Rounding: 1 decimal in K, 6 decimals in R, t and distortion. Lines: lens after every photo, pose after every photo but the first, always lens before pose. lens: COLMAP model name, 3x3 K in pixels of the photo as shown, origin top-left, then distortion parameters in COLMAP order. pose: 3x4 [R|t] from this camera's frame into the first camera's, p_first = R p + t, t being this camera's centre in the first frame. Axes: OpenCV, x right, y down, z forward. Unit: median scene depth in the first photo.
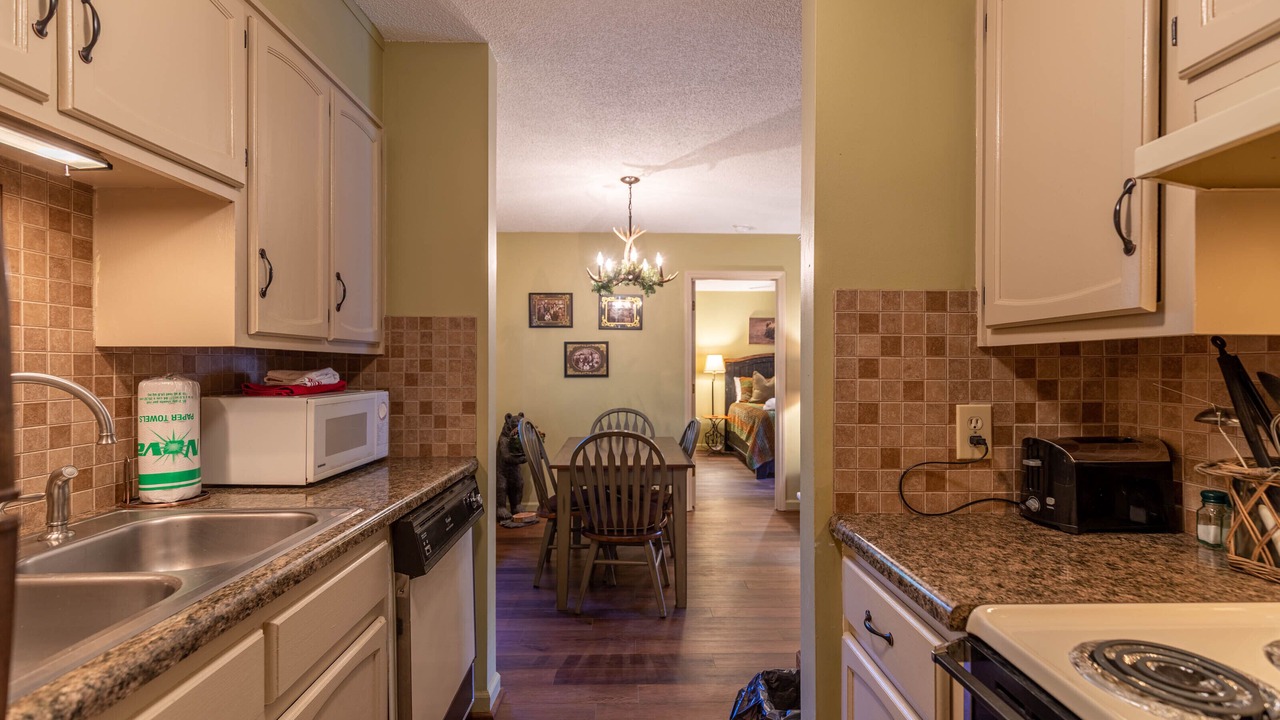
lens RADIAL K [[583.5, 0, 643.4], [0, 583.5, 365.8], [0, 0, 1]] dist [0.005221, 0.000380]
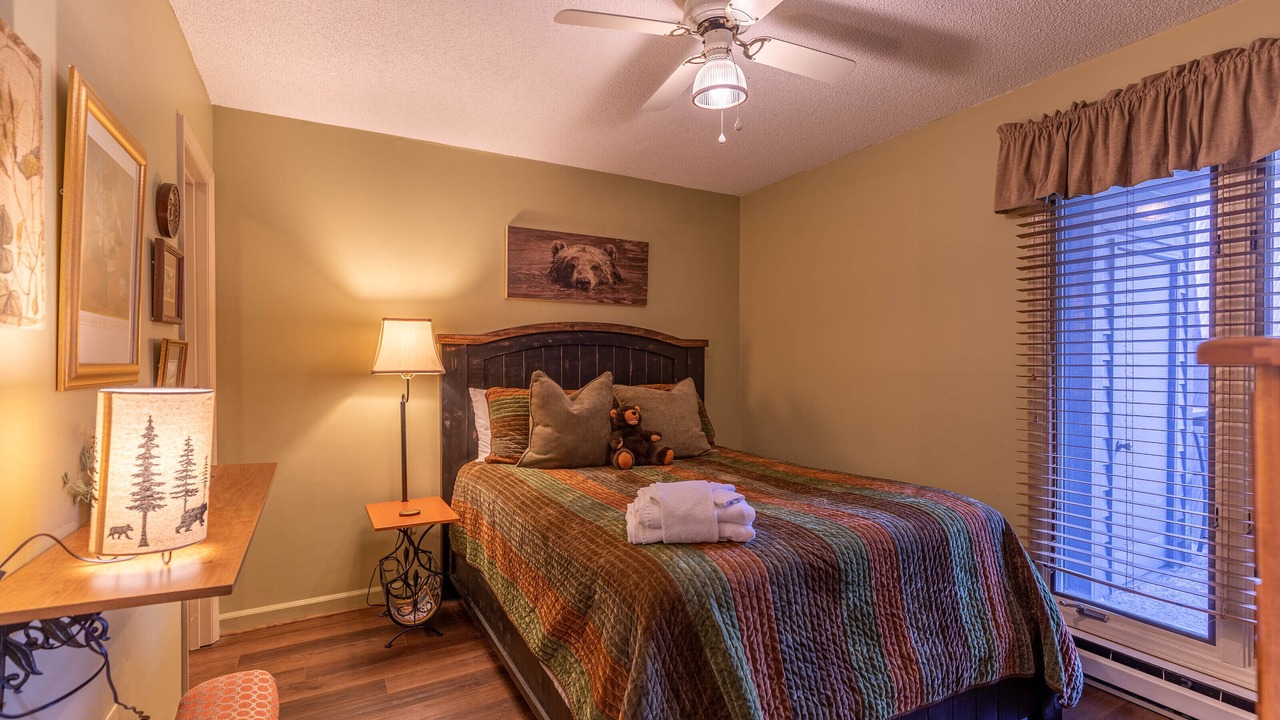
lens RADIAL K [[583.5, 0, 646.7], [0, 583.5, 362.8], [0, 0, 1]] dist [0.005221, 0.000380]
pose [[0.879224, -0.003711, 0.476395, 0.084398], [0.006703, 0.999967, -0.004582, 0.006789], [-0.476362, 0.007222, 0.879220, 0.654727]]
